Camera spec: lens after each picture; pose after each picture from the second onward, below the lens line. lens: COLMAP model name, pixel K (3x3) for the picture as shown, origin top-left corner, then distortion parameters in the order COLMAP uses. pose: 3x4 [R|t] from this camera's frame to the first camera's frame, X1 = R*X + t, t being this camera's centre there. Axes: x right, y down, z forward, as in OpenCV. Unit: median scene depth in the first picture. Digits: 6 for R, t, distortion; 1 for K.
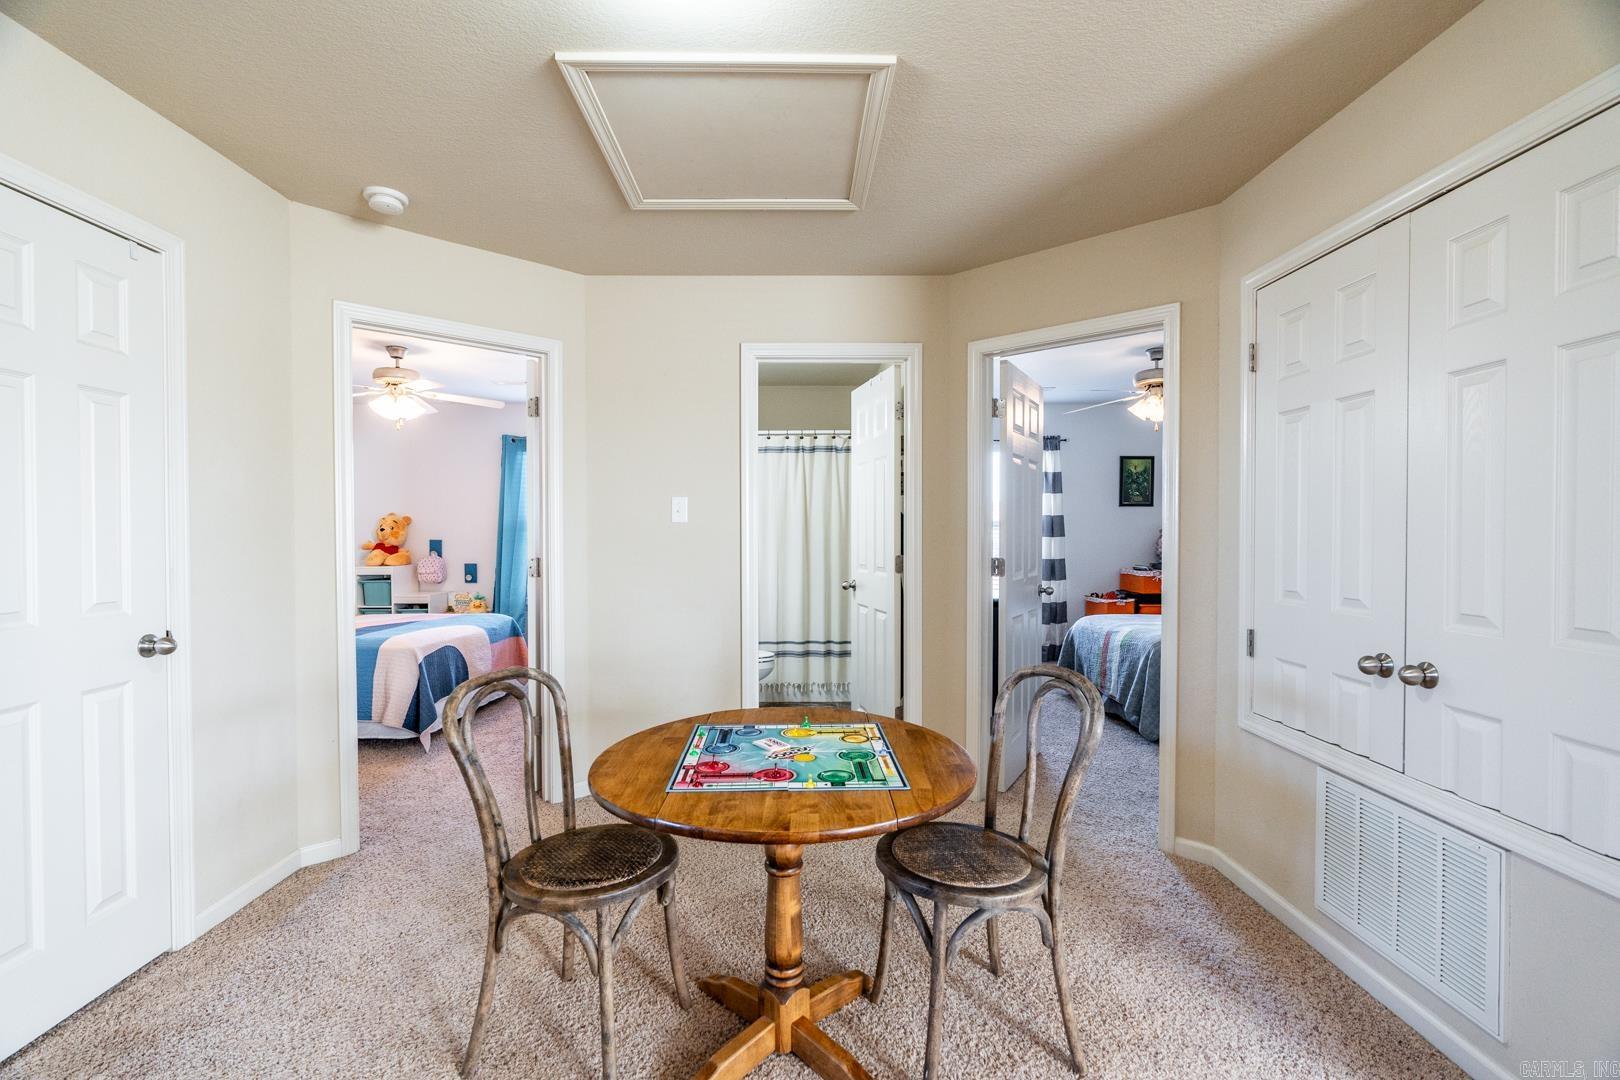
lens RADIAL K [[705.6, 0, 810.5], [0, 705.6, 553.4], [0, 0, 1]] dist [0.000446, 0.000045]
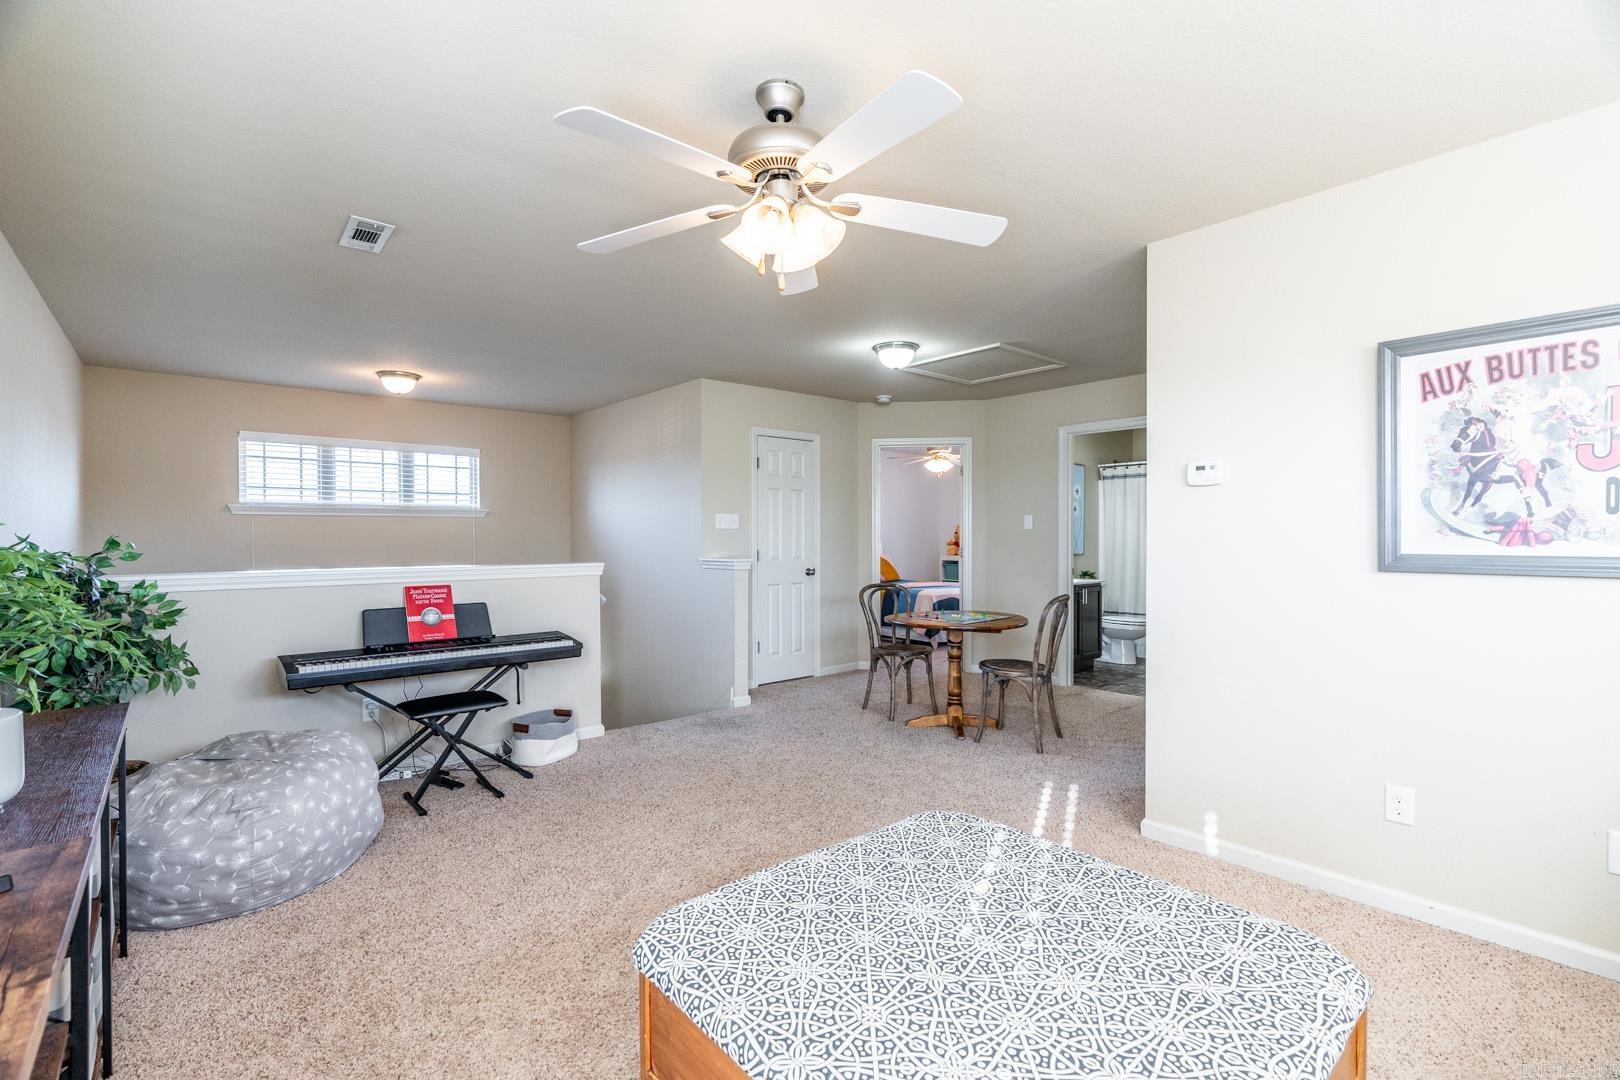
lens RADIAL K [[737.9, 0, 802.7], [0, 737.9, 541.0], [0, 0, 1]] dist [-0.015750, 0.000021]
pose [[0.629441, -0.003136, -0.777042, 1.287539], [-0.011744, 0.999839, -0.013549, 0.035411], [0.776959, 0.017654, 0.629303, -0.864617]]
